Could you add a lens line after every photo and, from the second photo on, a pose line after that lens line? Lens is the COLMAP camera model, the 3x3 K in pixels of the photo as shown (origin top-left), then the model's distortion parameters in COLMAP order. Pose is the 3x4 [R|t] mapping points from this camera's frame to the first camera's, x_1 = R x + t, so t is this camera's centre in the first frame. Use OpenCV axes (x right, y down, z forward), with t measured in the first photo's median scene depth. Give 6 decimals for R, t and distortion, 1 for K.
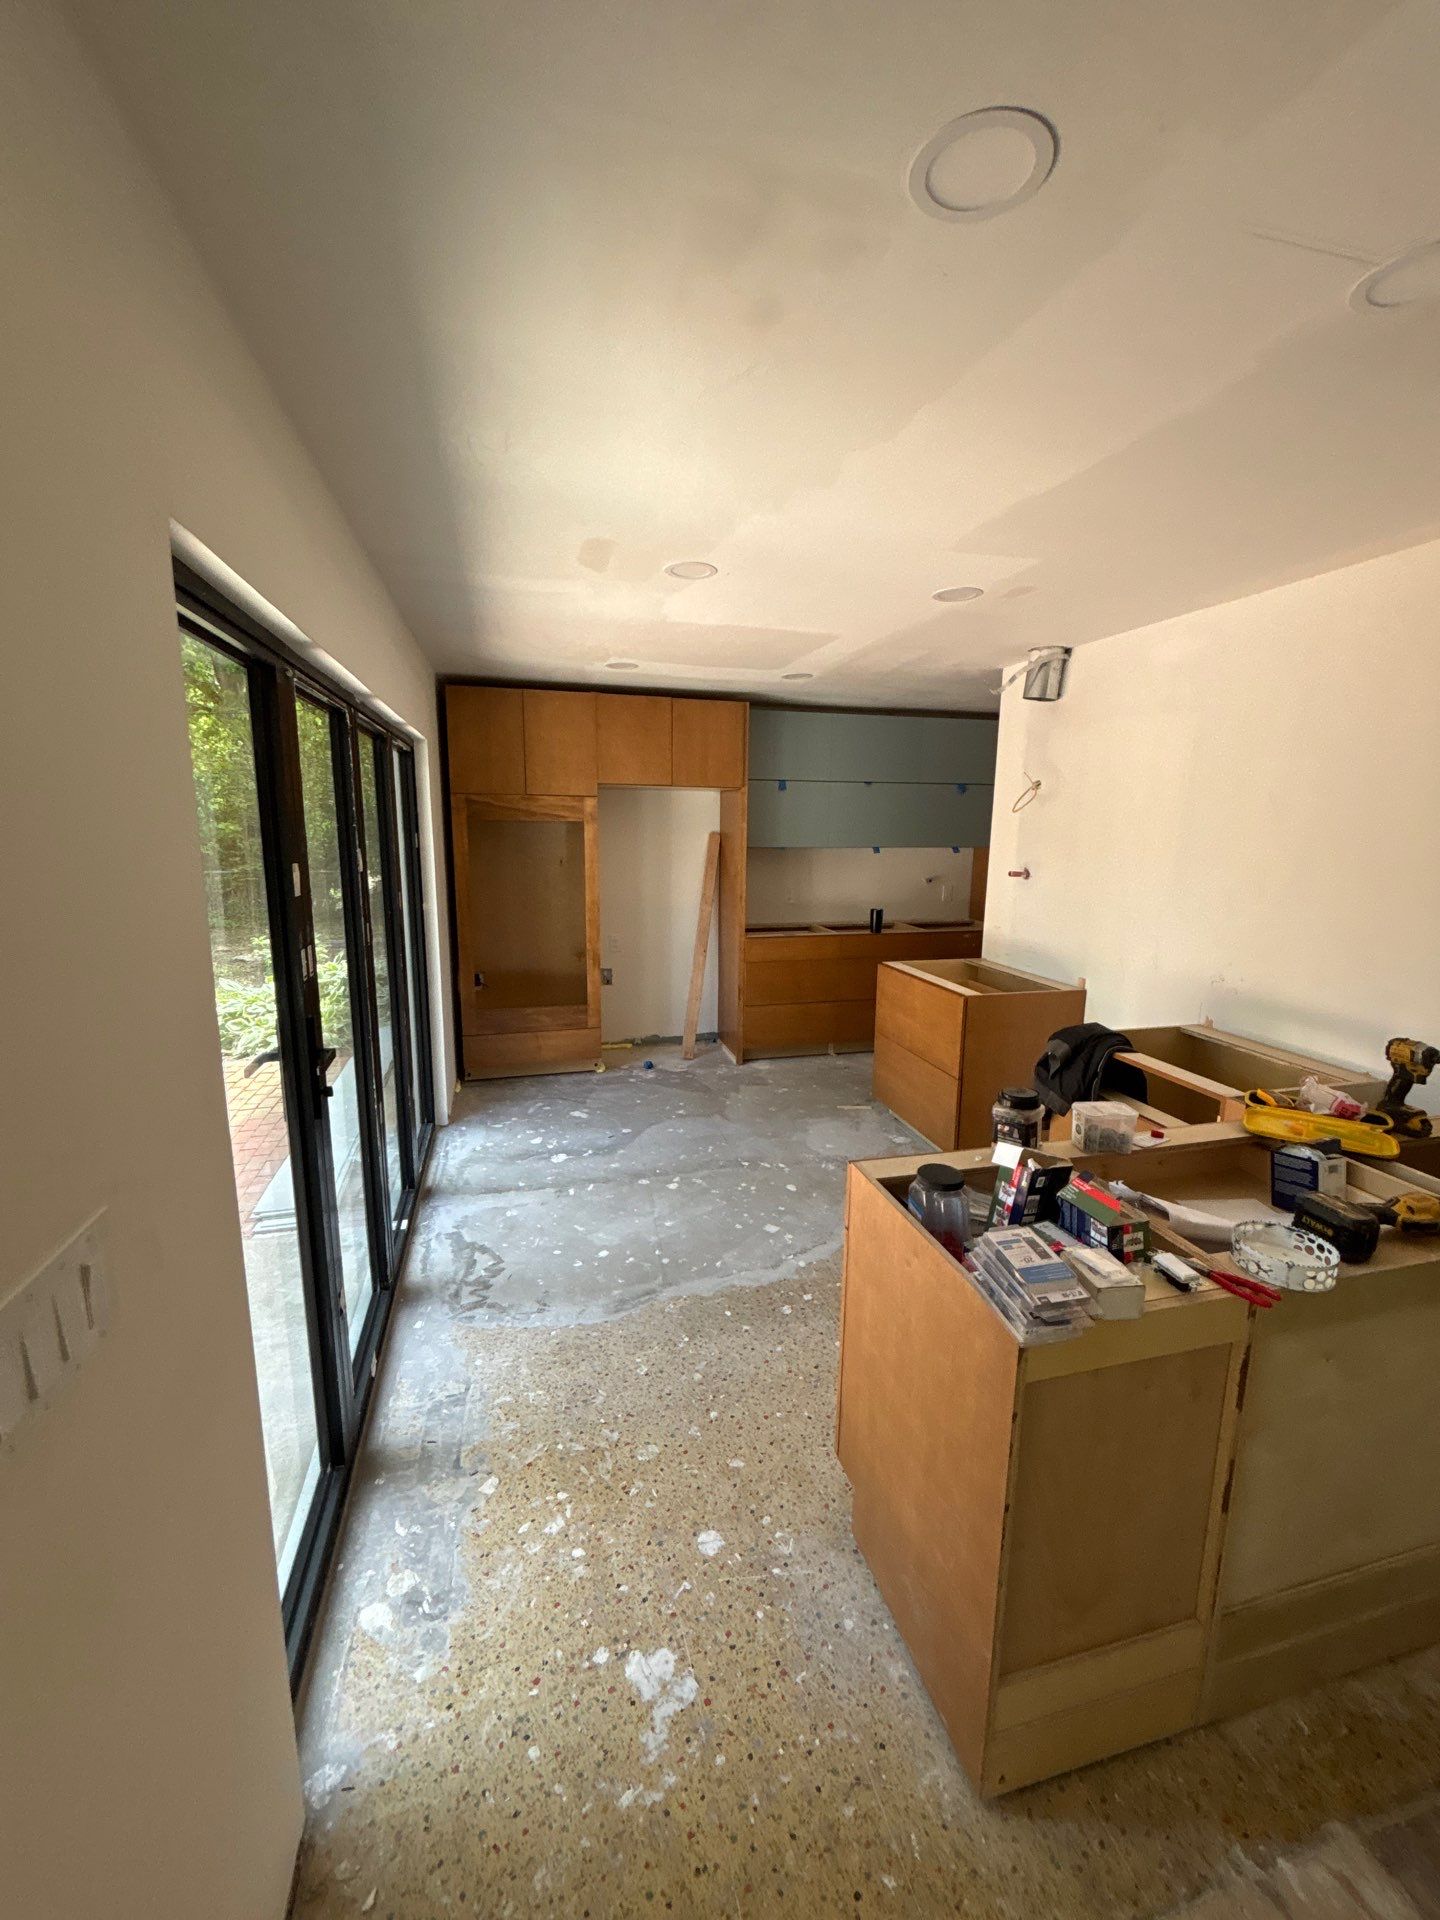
lens RADIAL K [[774.9, 0, 721.5], [0, 774.9, 963.0], [0, 0, 1]] dist [0.001381, -0.001024]
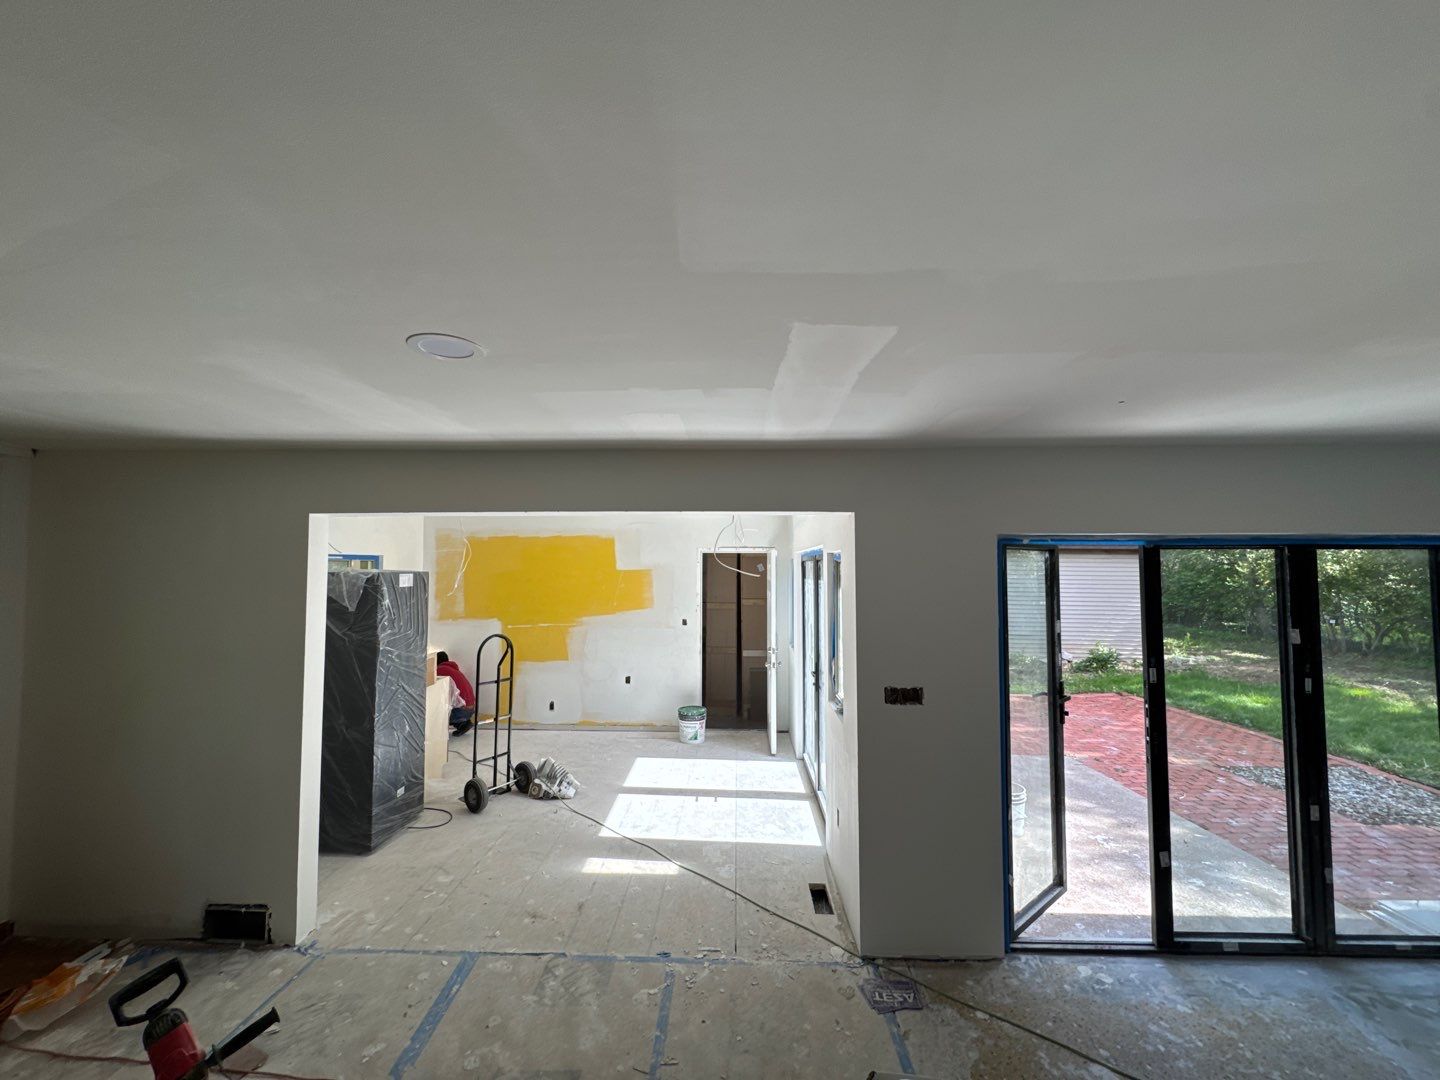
lens RADIAL K [[581.2, 0, 722.1], [0, 581.2, 540.4], [0, 0, 1]] dist [0.001381, -0.001024]
pose [[-0.292080, -0.054872, -0.954818, 1.272869], [-0.168684, 0.985657, -0.005043, -0.158406], [0.941400, 0.159590, -0.297147, 0.268024]]
